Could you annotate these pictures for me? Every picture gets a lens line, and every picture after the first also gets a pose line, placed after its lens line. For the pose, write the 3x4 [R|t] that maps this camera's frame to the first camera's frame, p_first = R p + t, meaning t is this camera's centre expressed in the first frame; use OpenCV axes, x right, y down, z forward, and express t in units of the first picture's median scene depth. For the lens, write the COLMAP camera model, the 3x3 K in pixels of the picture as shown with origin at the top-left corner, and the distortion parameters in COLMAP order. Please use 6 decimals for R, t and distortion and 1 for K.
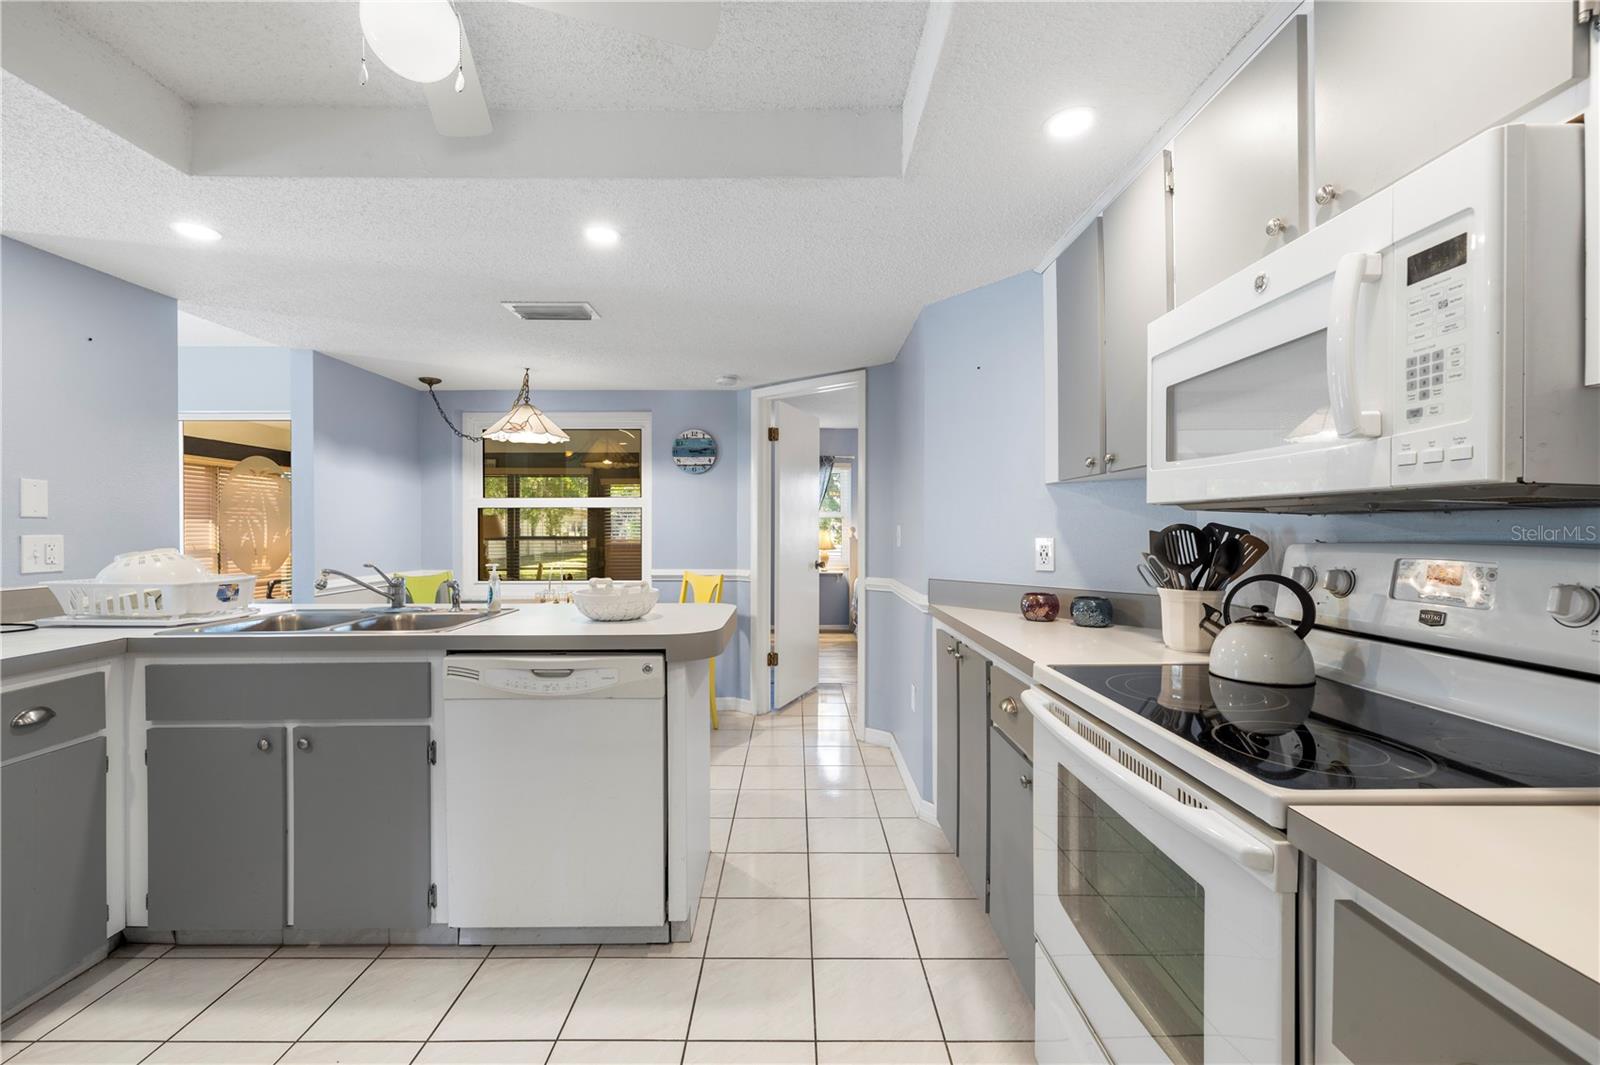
lens RADIAL K [[677.5, 0, 800.0], [0, 677.5, 532.5], [0, 0, 1]] dist [-0.000105, -0.000065]
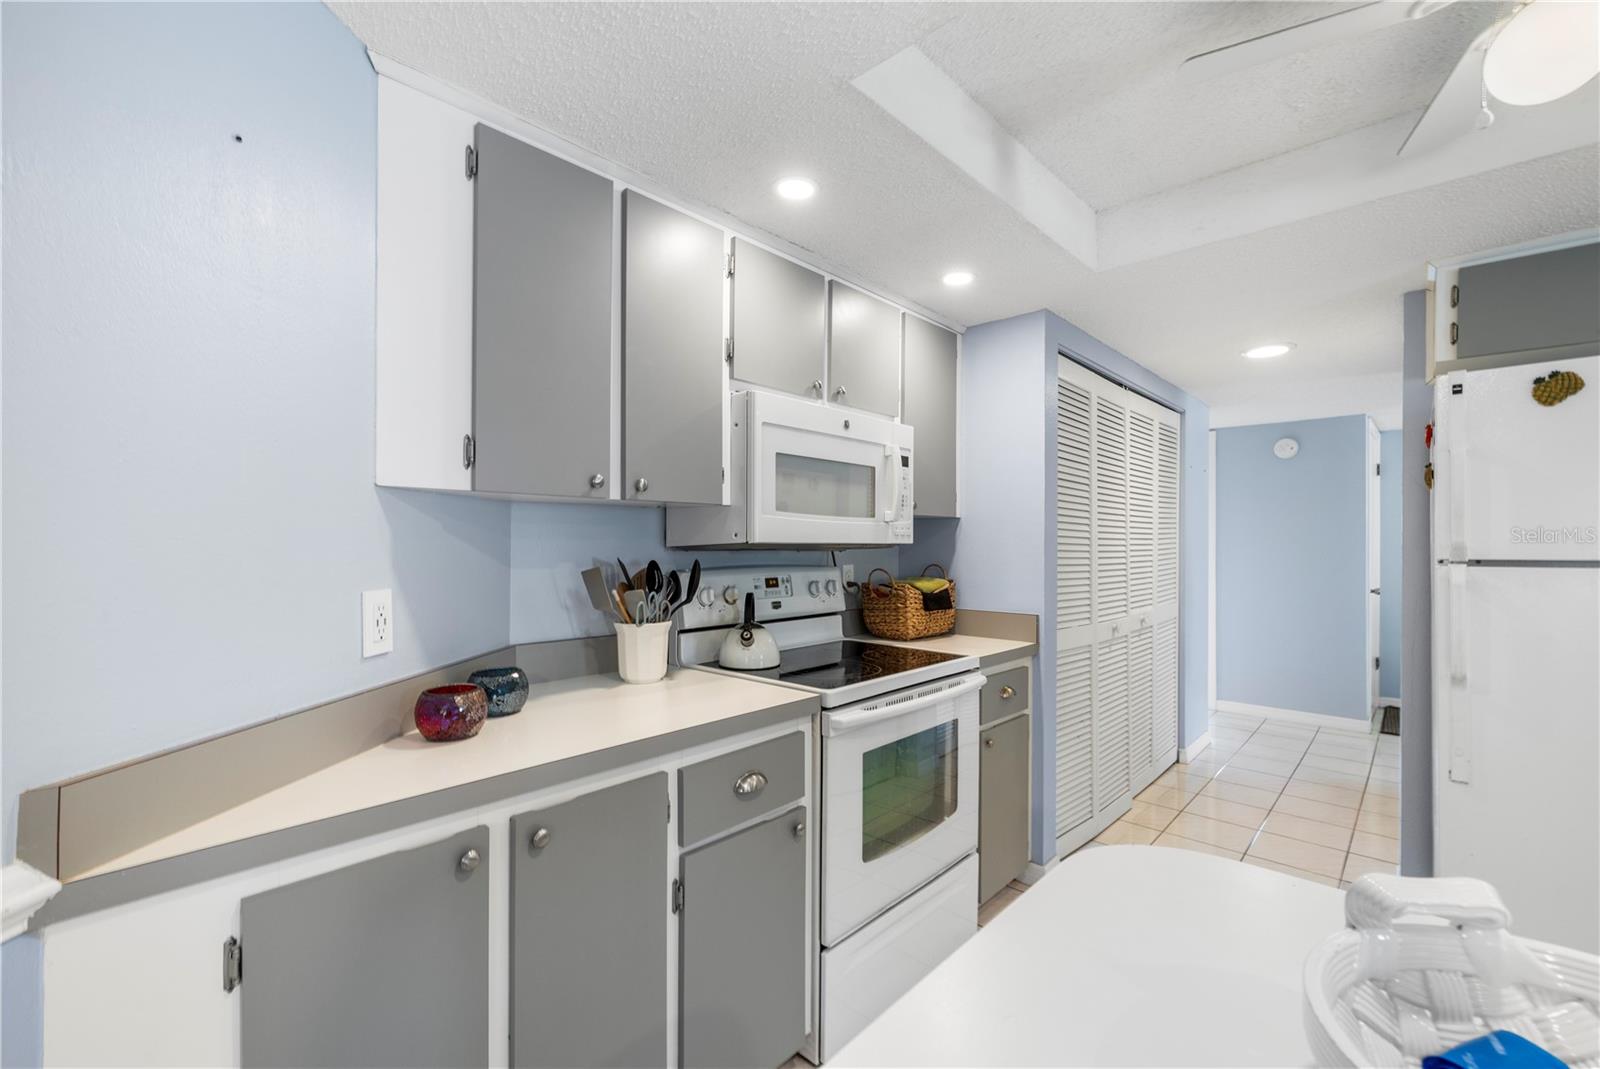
lens RADIAL K [[677.8, 0, 798.1], [0, 677.8, 538.0], [0, 0, 1]] dist [0.001074, -0.000261]
pose [[-0.720466, 0.005362, 0.693470, -0.203947], [0.001963, 0.999982, -0.005692, -0.025963], [-0.693488, -0.002739, -0.720463, 1.042268]]
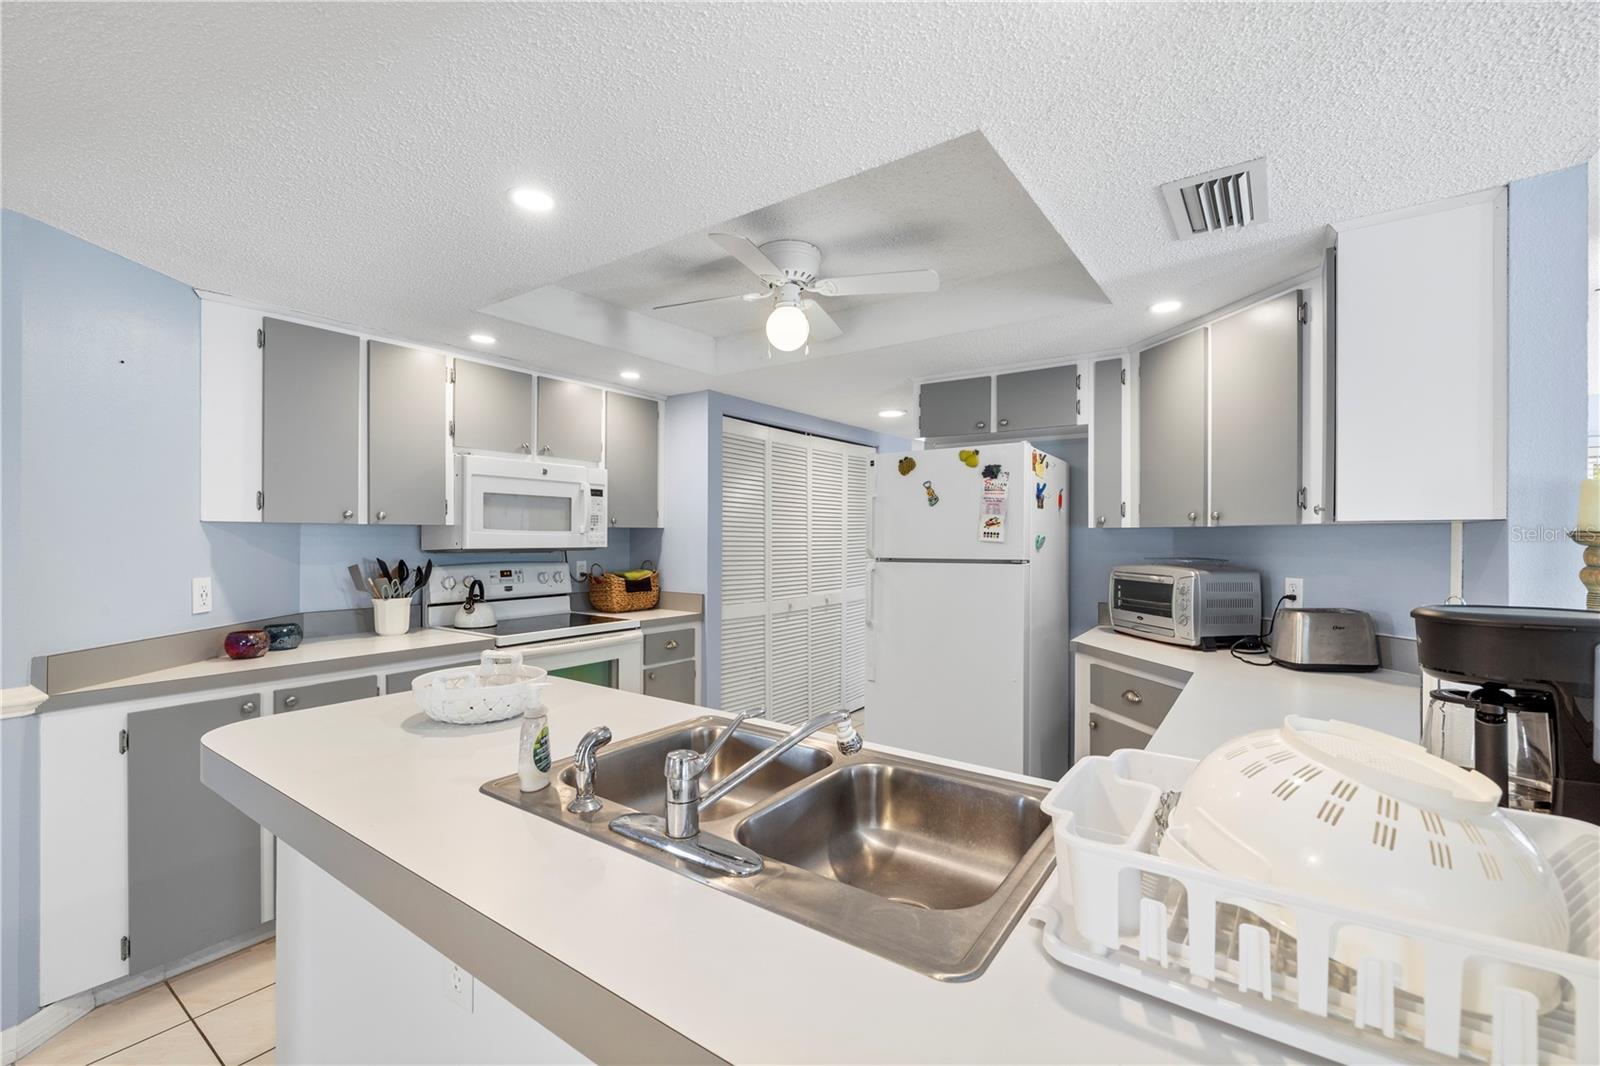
lens RADIAL K [[677.8, 0, 798.0], [0, 677.8, 535.2], [0, 0, 1]] dist [0.000829, 0.000436]
pose [[-0.806761, -0.000480, 0.590878, -0.791780], [-0.000074, 1.000000, 0.000711, -0.048055], [-0.590878, 0.000530, -0.806761, 1.154331]]
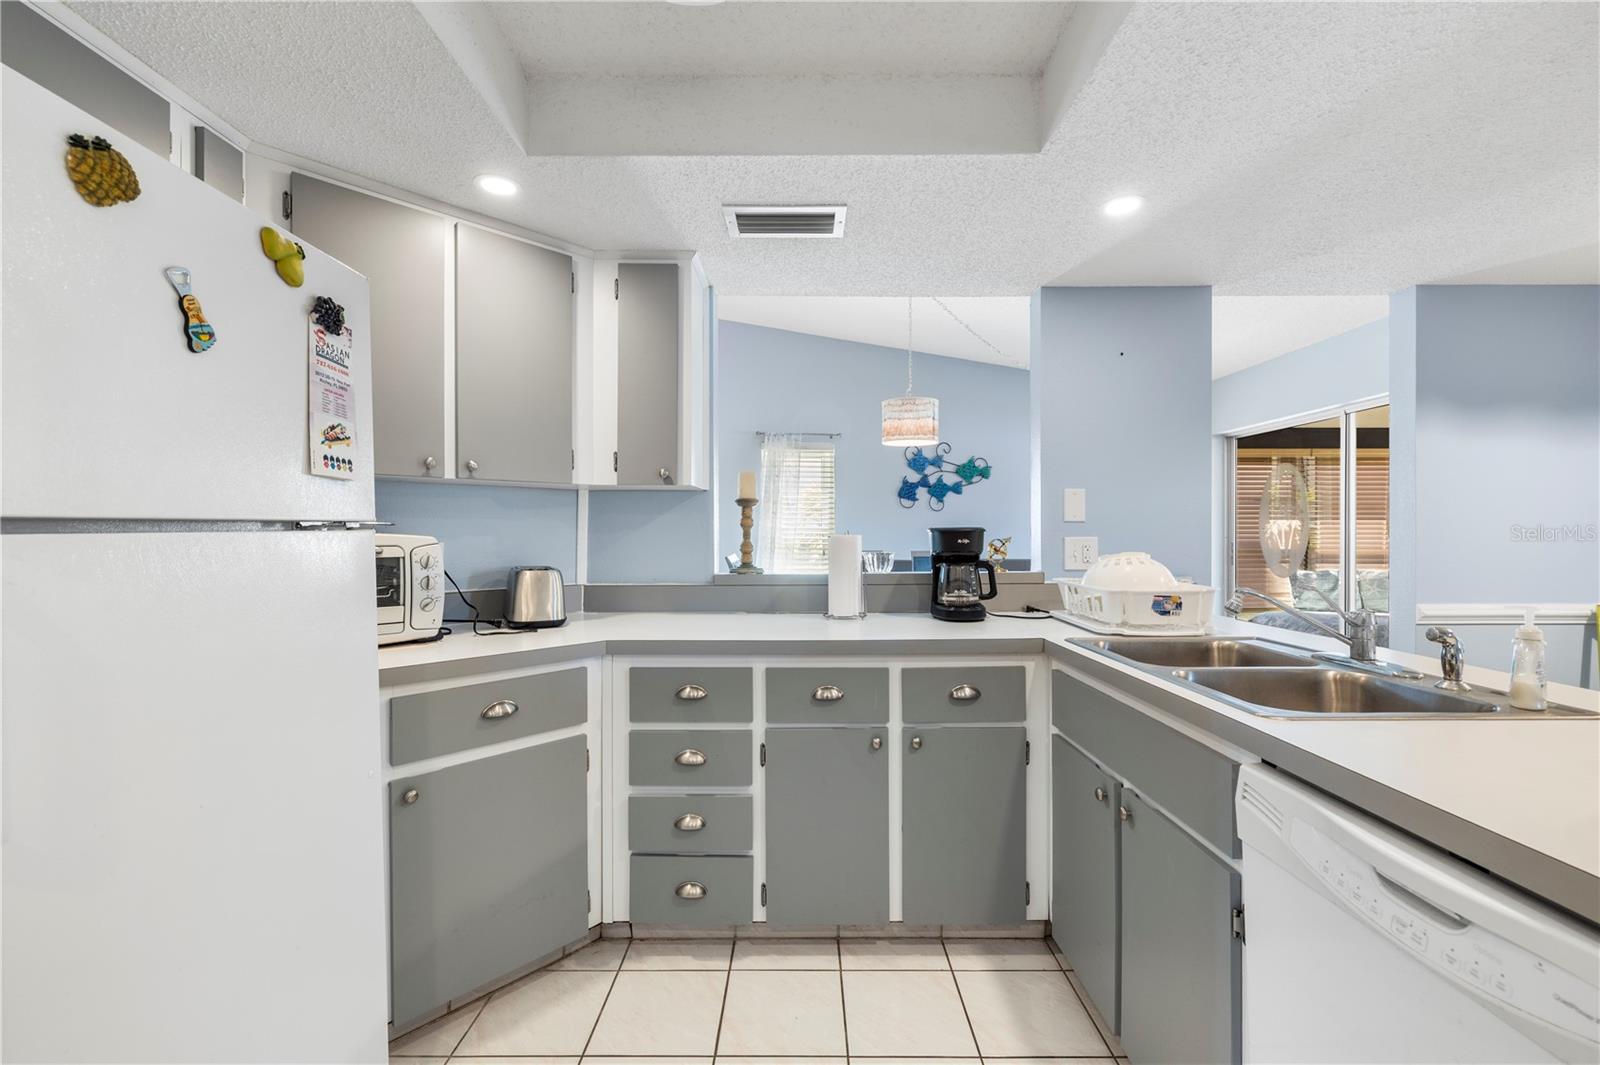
lens RADIAL K [[677.8, 0, 798.1], [0, 677.8, 536.0], [0, 0, 1]] dist [0.001074, -0.000261]
pose [[-0.012373, 0.007305, -0.999897, 0.025266], [-0.003373, 0.999967, 0.007347, -0.004093], [0.999918, 0.003464, -0.012348, 0.455856]]
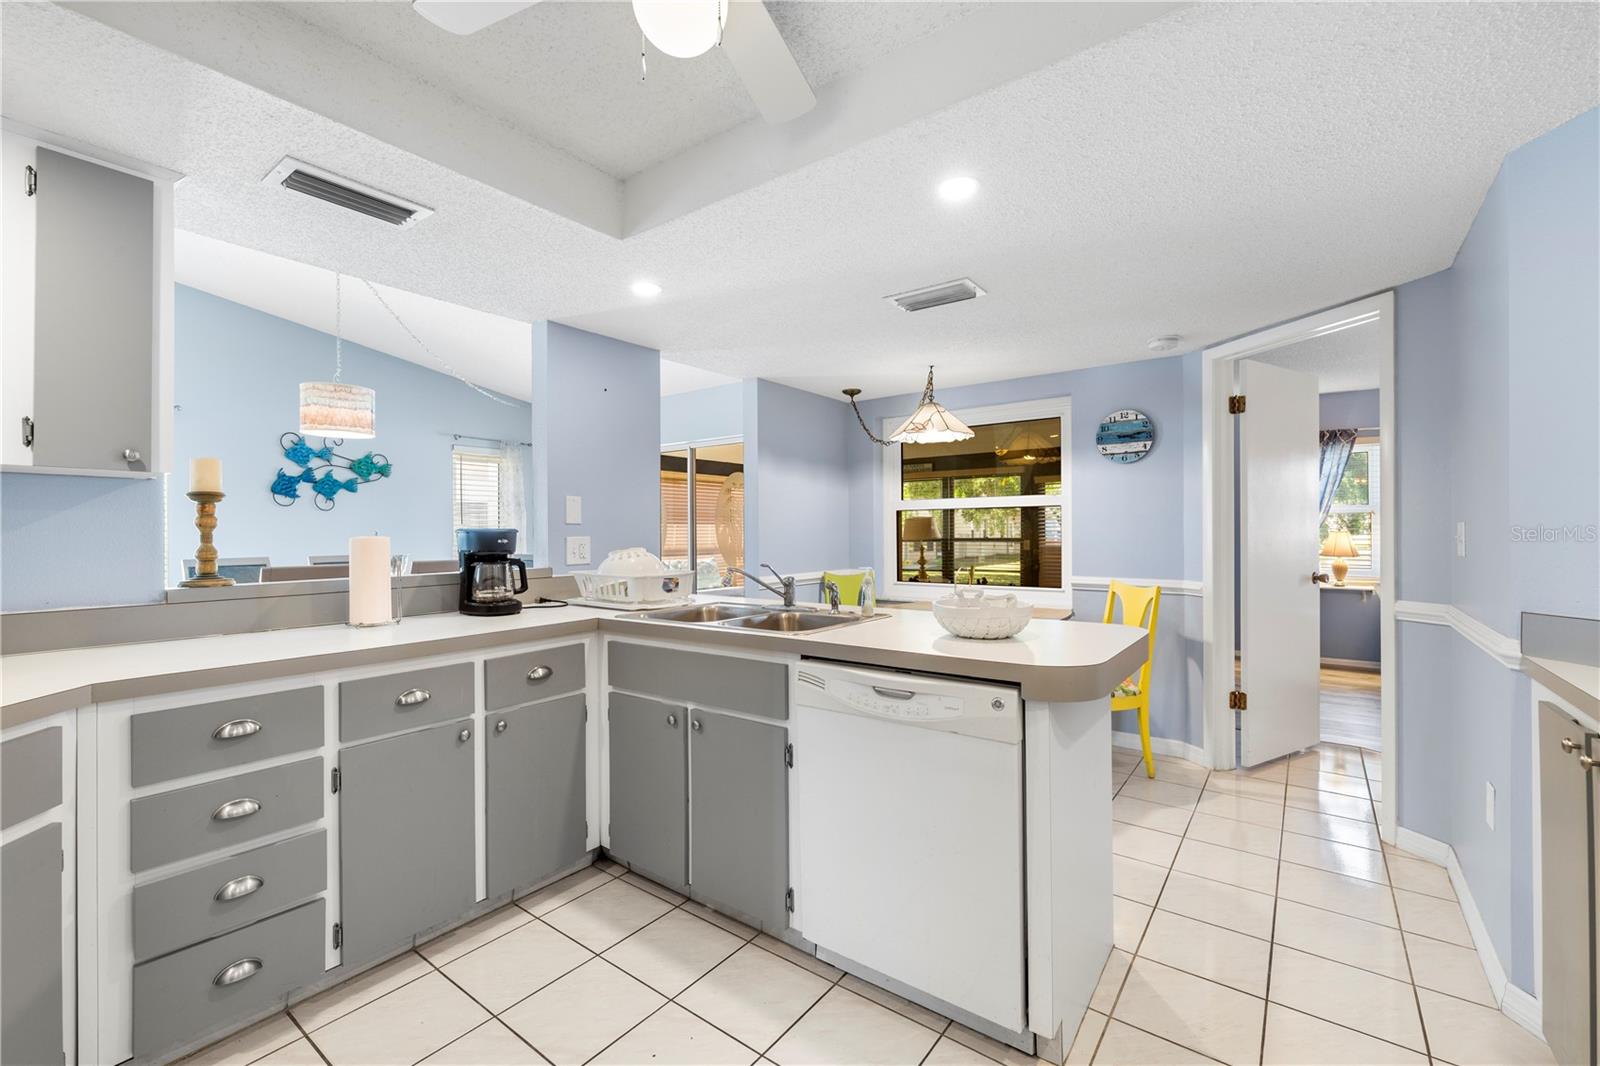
lens RADIAL K [[680.0, 0, 793.5], [0, 680.0, 530.6], [0, 0, 1]] dist [0.002059, -0.000047]
pose [[0.791439, -0.004694, -0.611230, 0.054828], [0.001929, 0.999985, -0.005182, -0.000754], [0.611245, 0.002922, 0.791436, 0.152065]]
